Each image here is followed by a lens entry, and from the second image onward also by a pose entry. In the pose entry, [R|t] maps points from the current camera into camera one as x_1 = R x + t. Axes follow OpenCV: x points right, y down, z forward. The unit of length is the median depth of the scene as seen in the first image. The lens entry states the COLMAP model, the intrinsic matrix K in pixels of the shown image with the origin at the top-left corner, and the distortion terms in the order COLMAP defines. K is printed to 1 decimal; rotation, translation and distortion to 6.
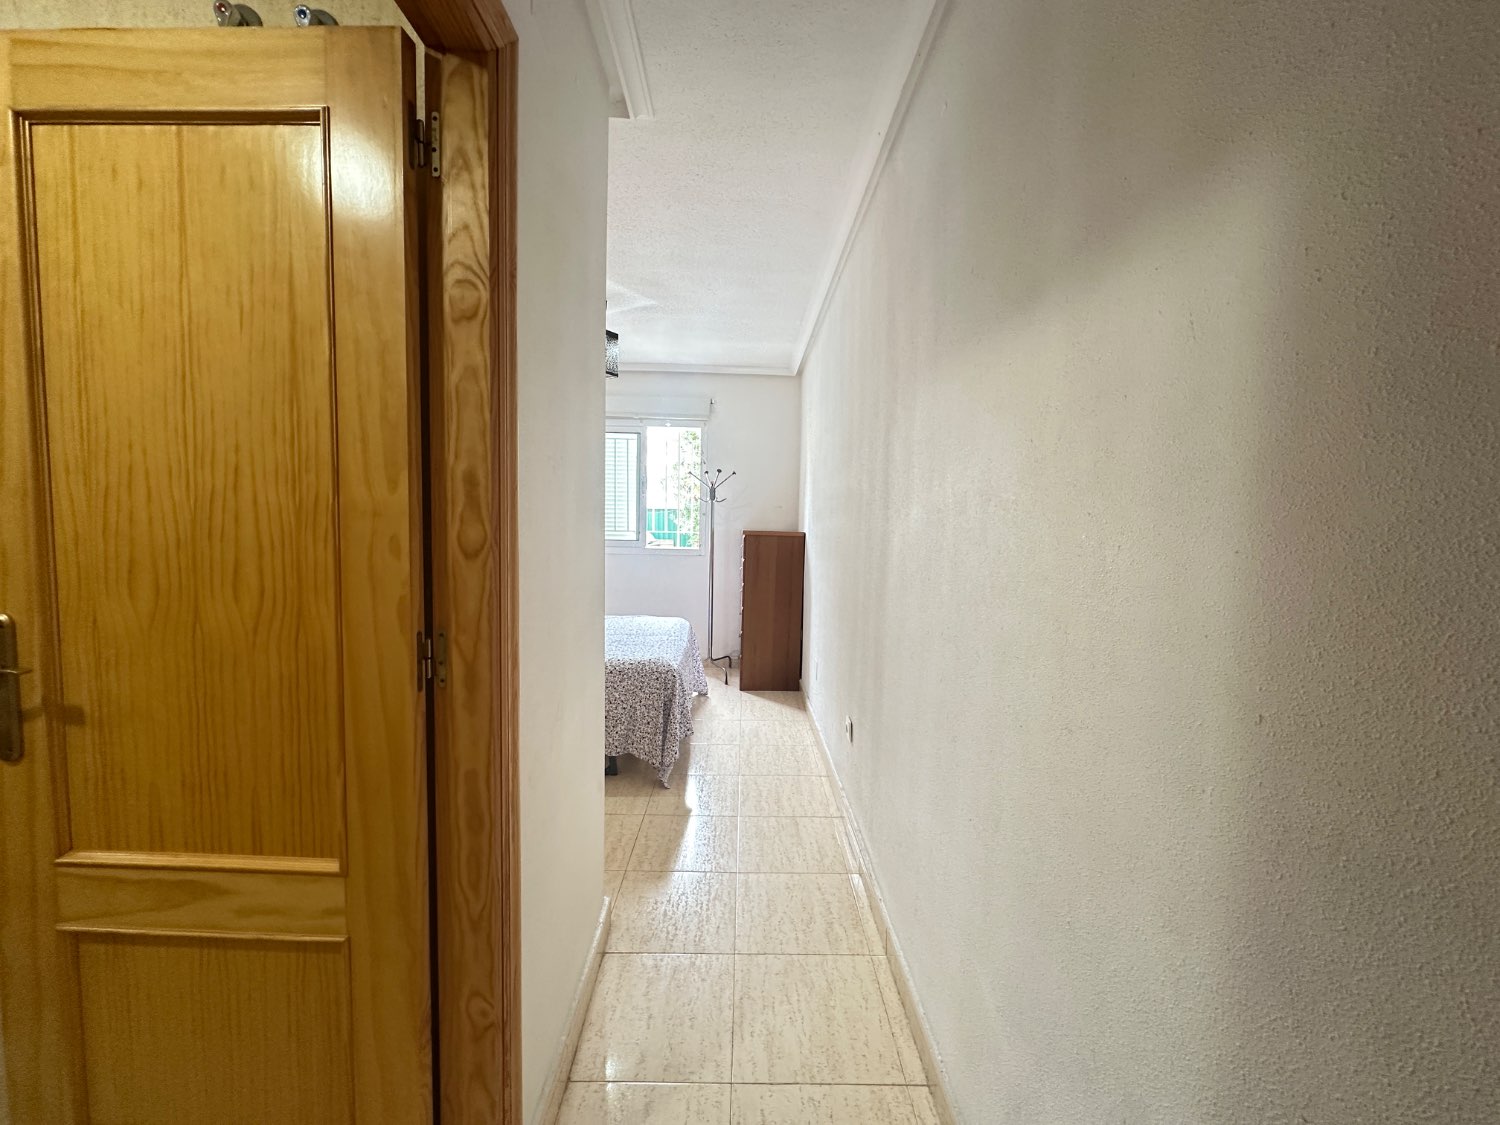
lens RADIAL K [[596.7, 0, 751.6], [0, 596.7, 559.0], [0, 0, 1]] dist [-0.003336, 0.000439]
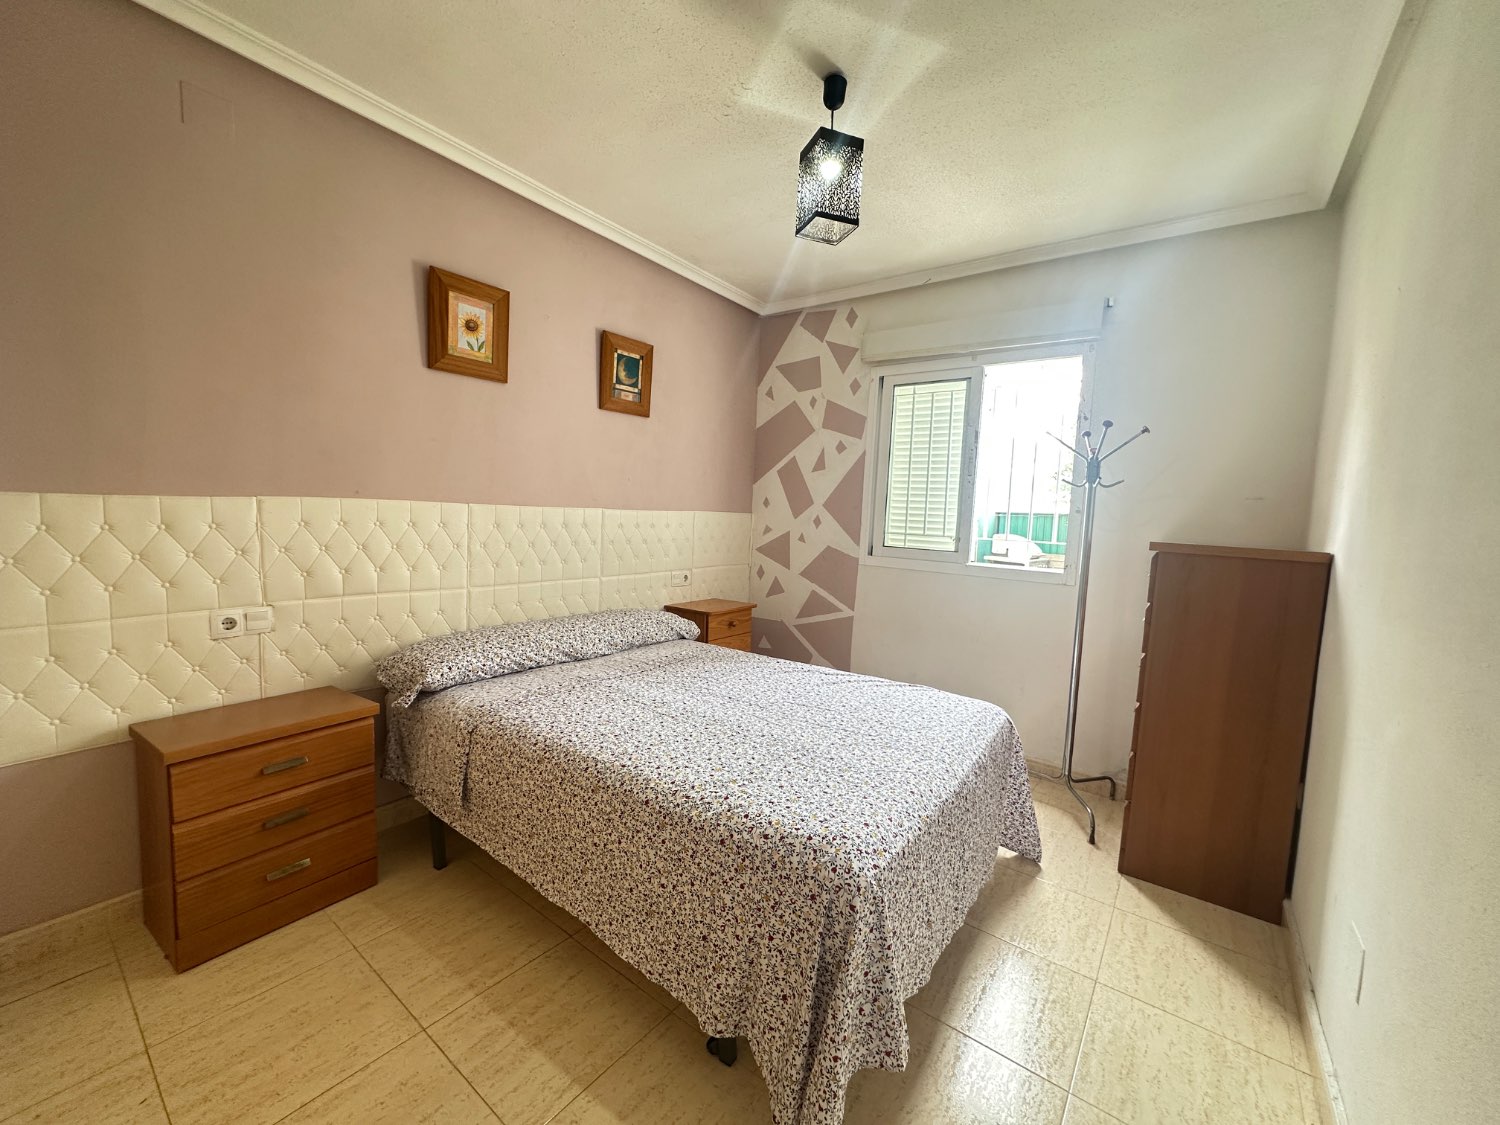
lens RADIAL K [[596.7, 0, 751.6], [0, 596.7, 559.0], [0, 0, 1]] dist [-0.003336, 0.000439]
pose [[0.789873, 0.064318, -0.609888, 0.024278], [-0.072502, 0.997305, 0.011276, -0.016692], [0.608970, 0.035312, 0.792407, 0.428788]]
